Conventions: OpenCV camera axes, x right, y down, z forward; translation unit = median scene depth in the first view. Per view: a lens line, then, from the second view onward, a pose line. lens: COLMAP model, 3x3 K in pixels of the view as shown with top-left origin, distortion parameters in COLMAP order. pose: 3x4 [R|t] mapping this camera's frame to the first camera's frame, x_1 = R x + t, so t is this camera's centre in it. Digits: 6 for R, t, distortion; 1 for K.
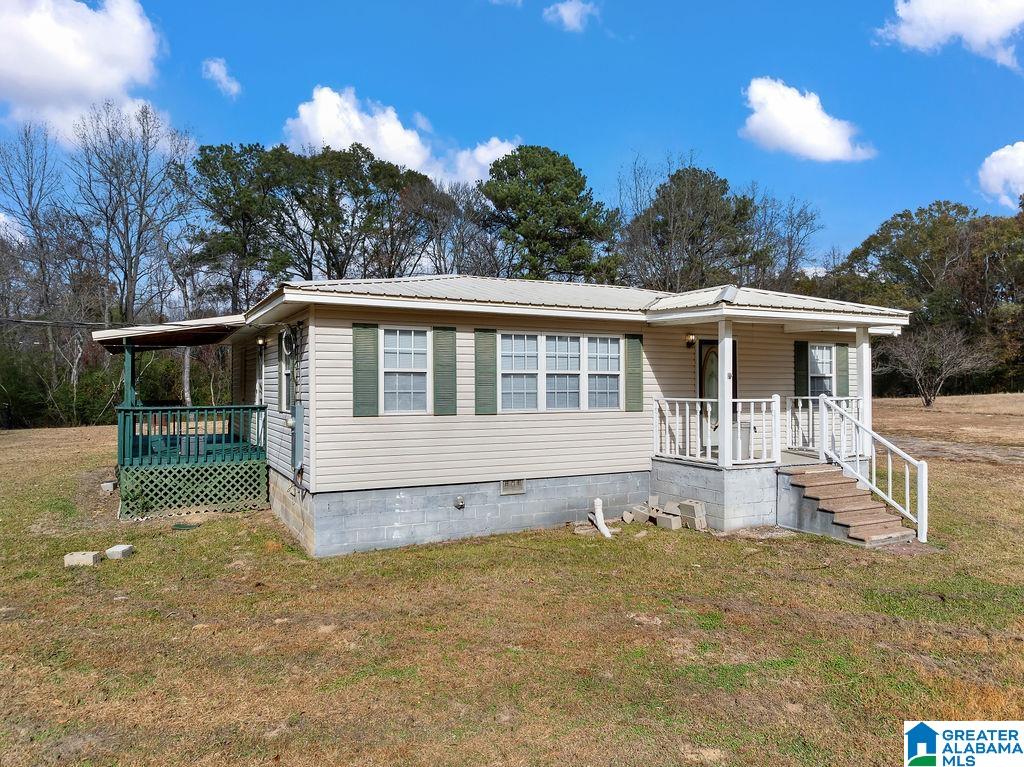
lens RADIAL K [[730.9, 0, 514.2], [0, 730.9, 383.5], [0, 0, 1]] dist [-0.017842, -0.017329]
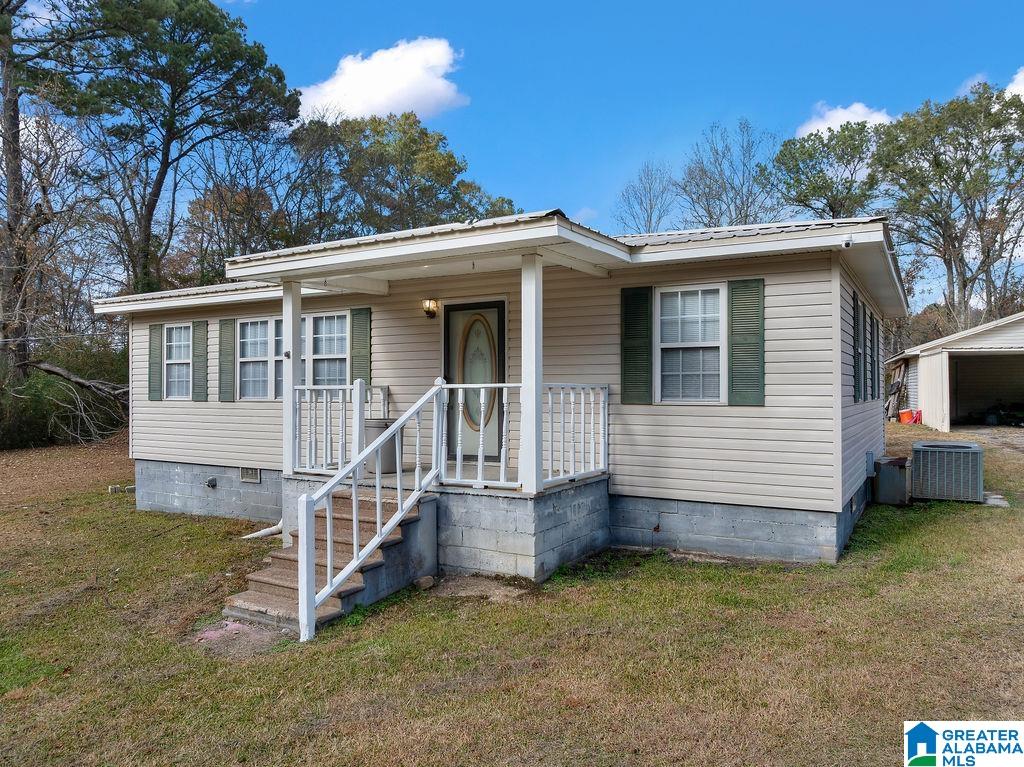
lens RADIAL K [[730.9, 0, 508.2], [0, 730.9, 382.5], [0, 0, 1]] dist [-0.017842, -0.017329]
pose [[0.536830, -0.009505, -0.843637, 0.955608], [0.006172, 0.999954, -0.007339, 0.022940], [0.843668, -0.001268, 0.536864, 0.708476]]
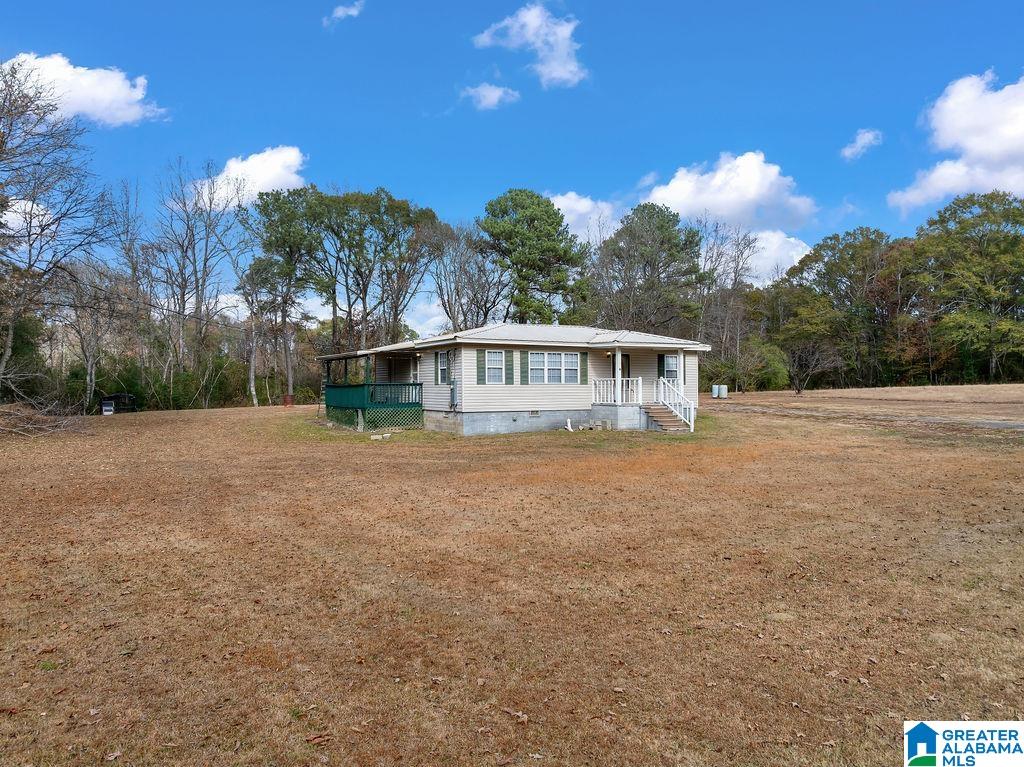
lens RADIAL K [[730.9, 0, 507.0], [0, 730.9, 387.8], [0, 0, 1]] dist [-0.017842, -0.017329]
pose [[0.999783, -0.001740, 0.020740, -0.138391], [0.001648, 0.999989, 0.004465, 0.038657], [-0.020747, -0.004430, 0.999775, -1.399038]]
